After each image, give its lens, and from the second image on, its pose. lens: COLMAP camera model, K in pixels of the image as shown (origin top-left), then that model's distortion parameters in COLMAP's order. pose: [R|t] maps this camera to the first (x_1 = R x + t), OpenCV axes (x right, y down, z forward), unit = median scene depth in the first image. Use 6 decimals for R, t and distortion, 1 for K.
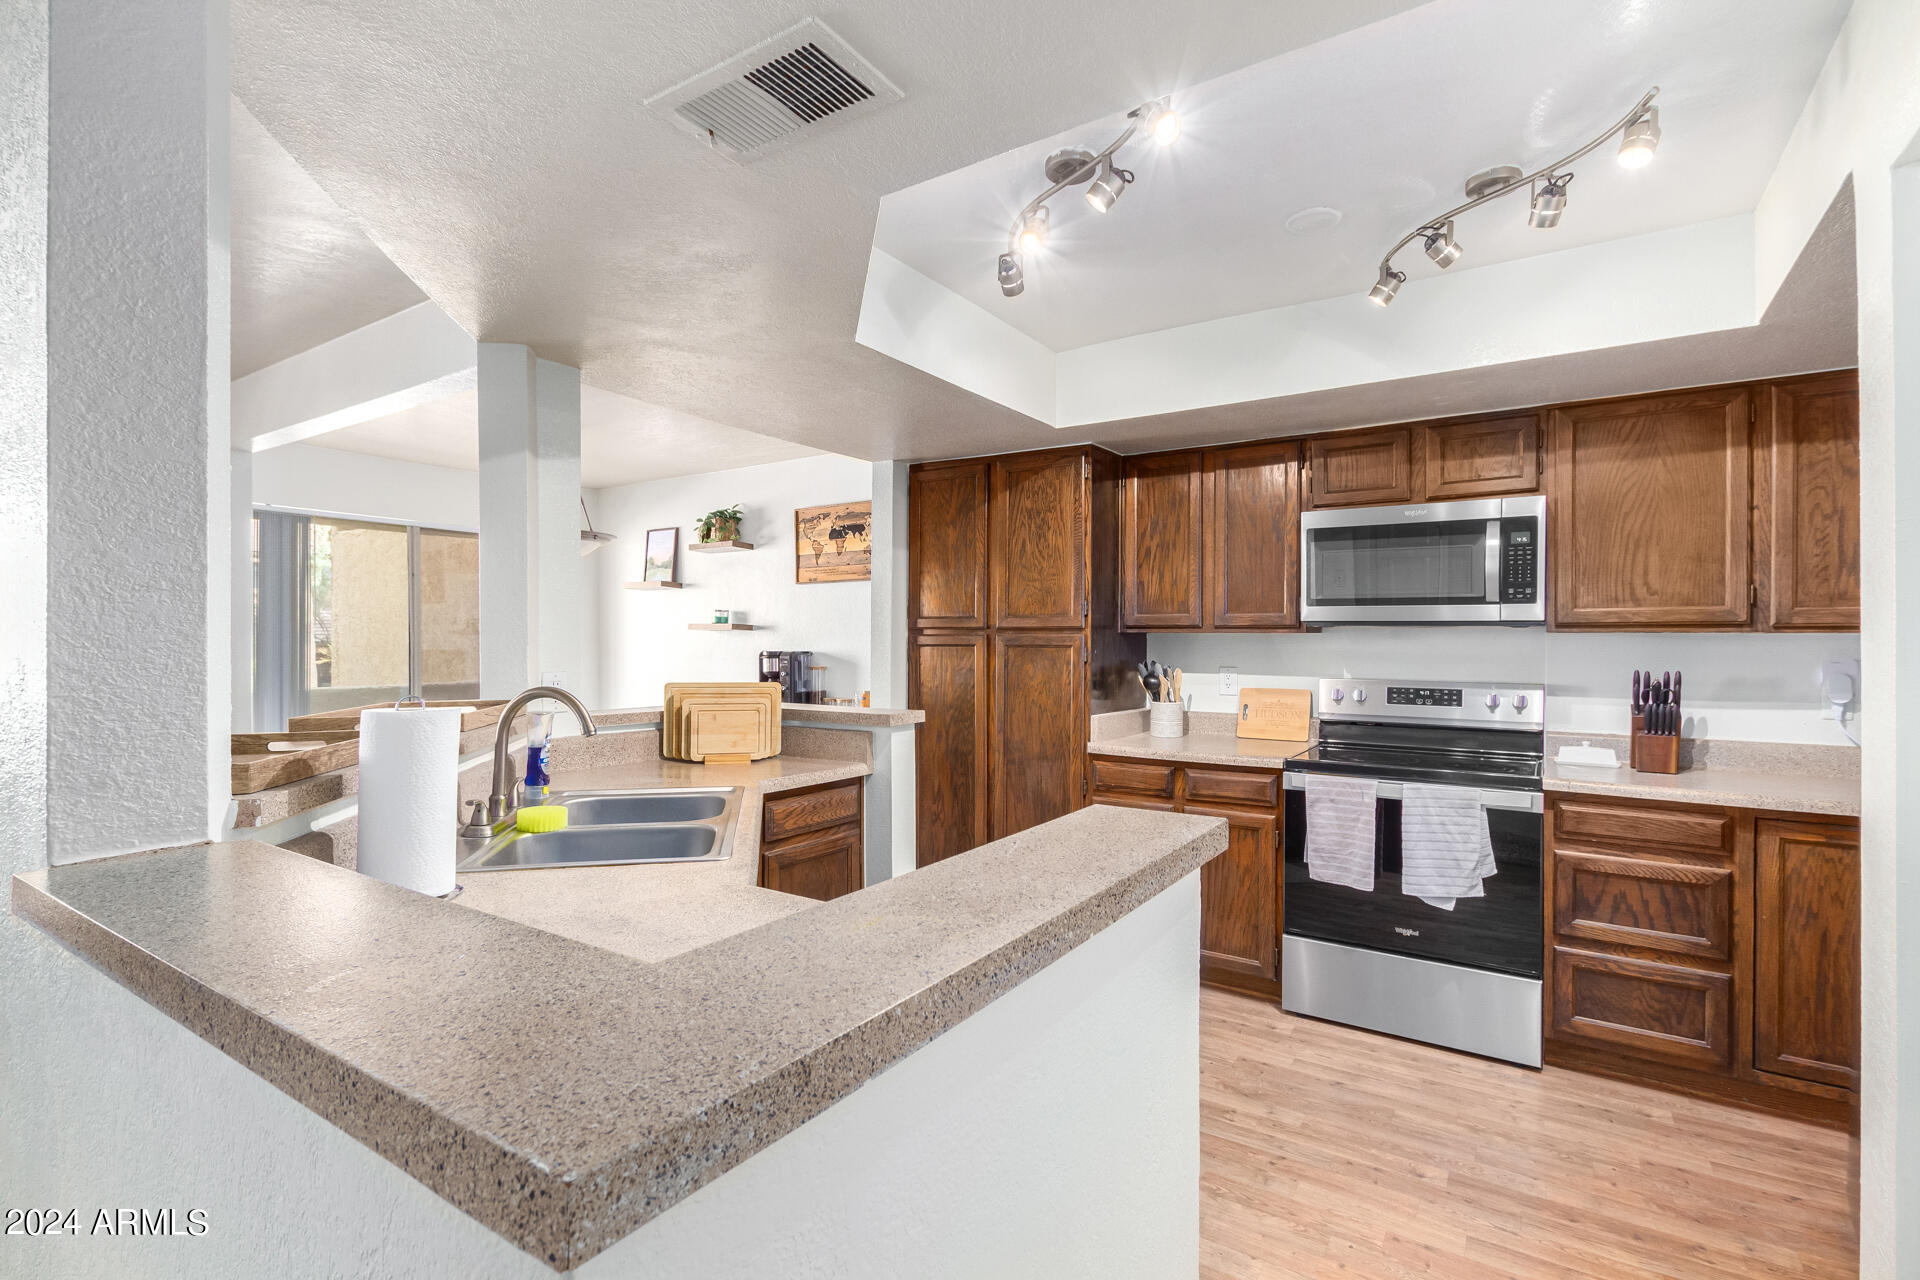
lens RADIAL K [[907.0, 0, 954.0], [0, 907.0, 639.8], [0, 0, 1]] dist [-0.001592, -0.000054]
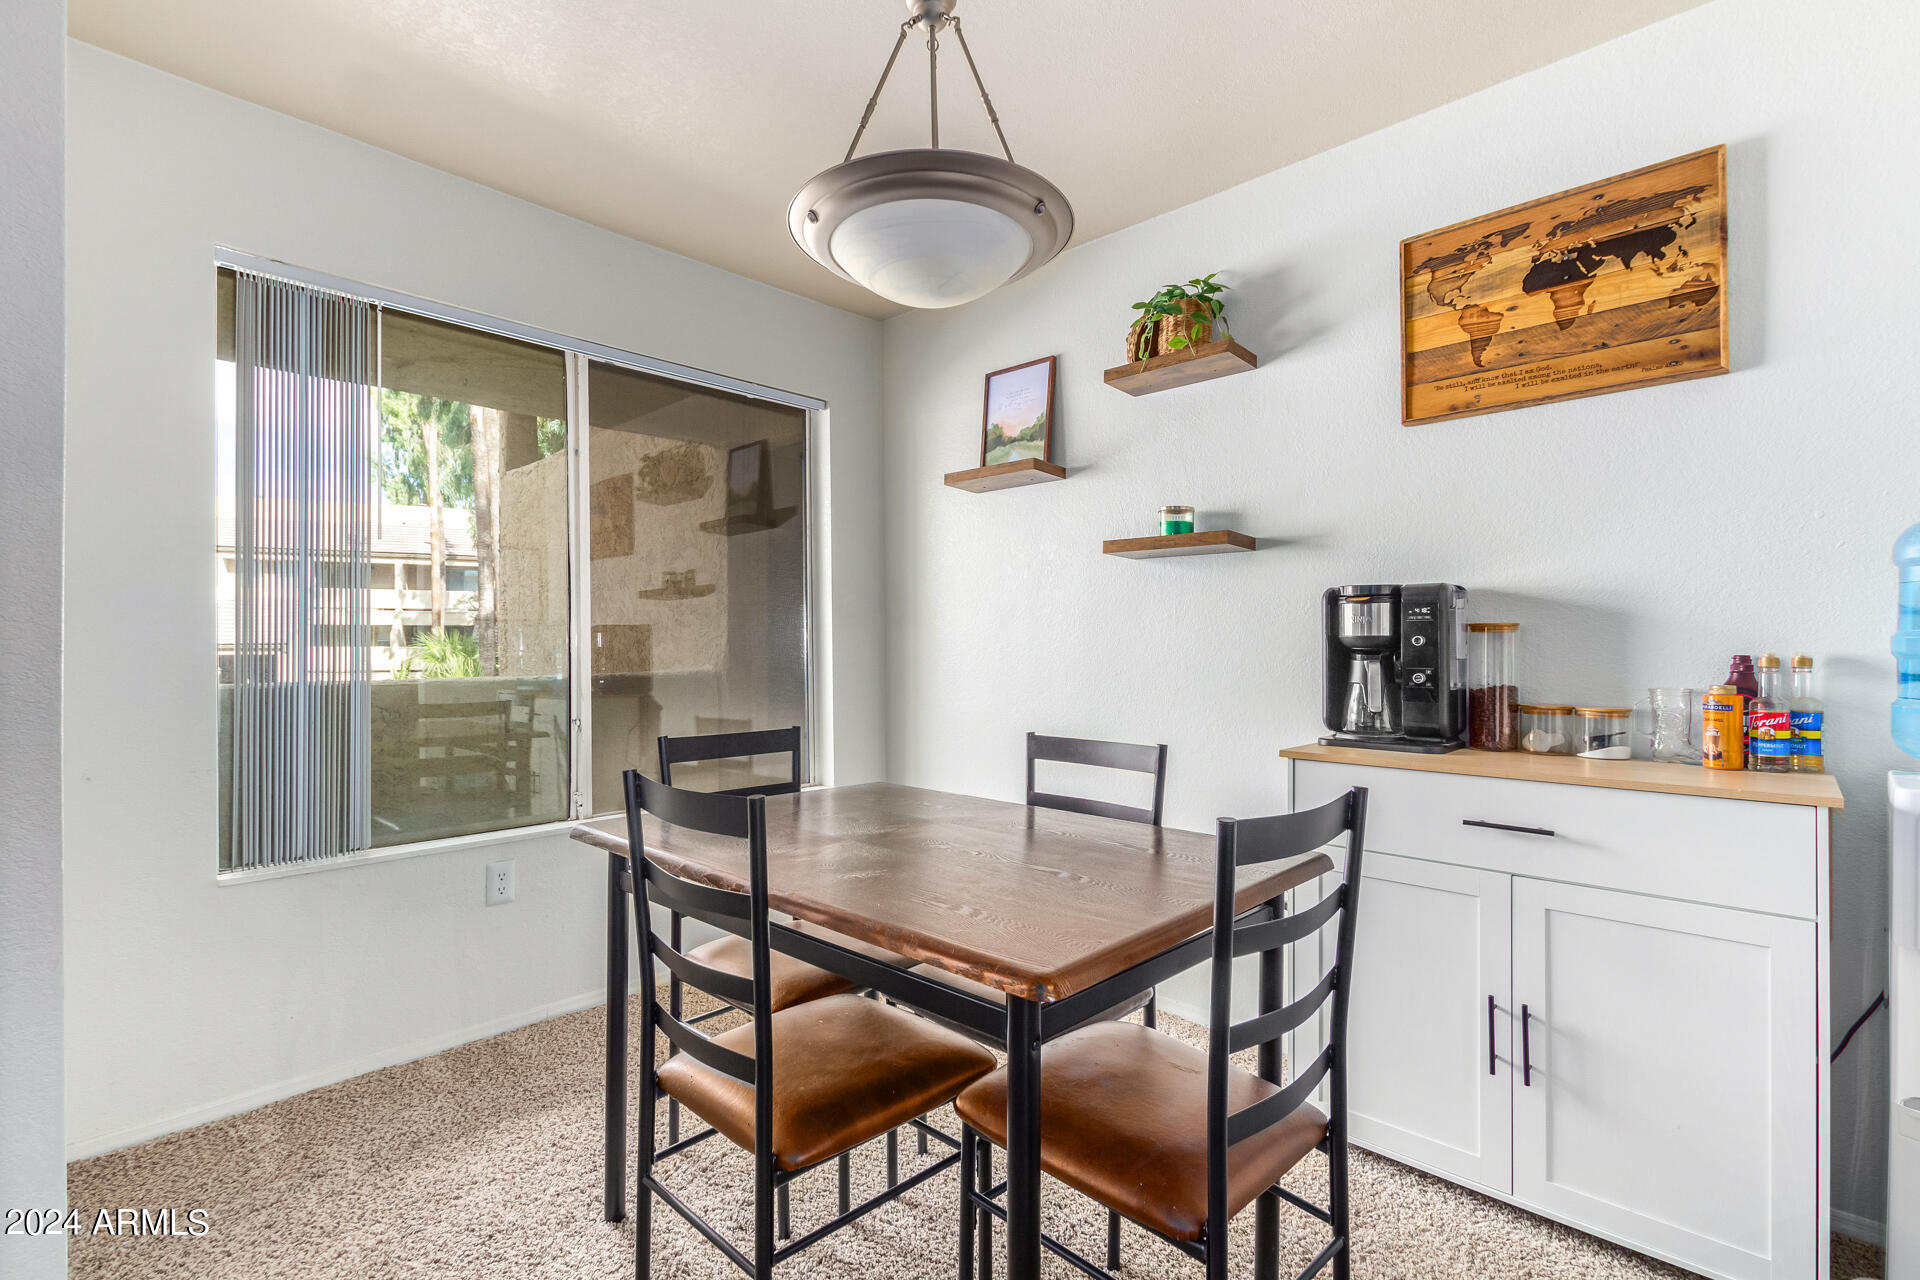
lens RADIAL K [[907.0, 0, 961.6], [0, 907.0, 644.4], [0, 0, 1]] dist [-0.001592, -0.000054]
pose [[0.983016, 0.000702, -0.183521, -0.295097], [-0.001385, 0.999993, -0.003595, 0.039284], [0.183517, 0.003788, 0.983009, 0.564147]]
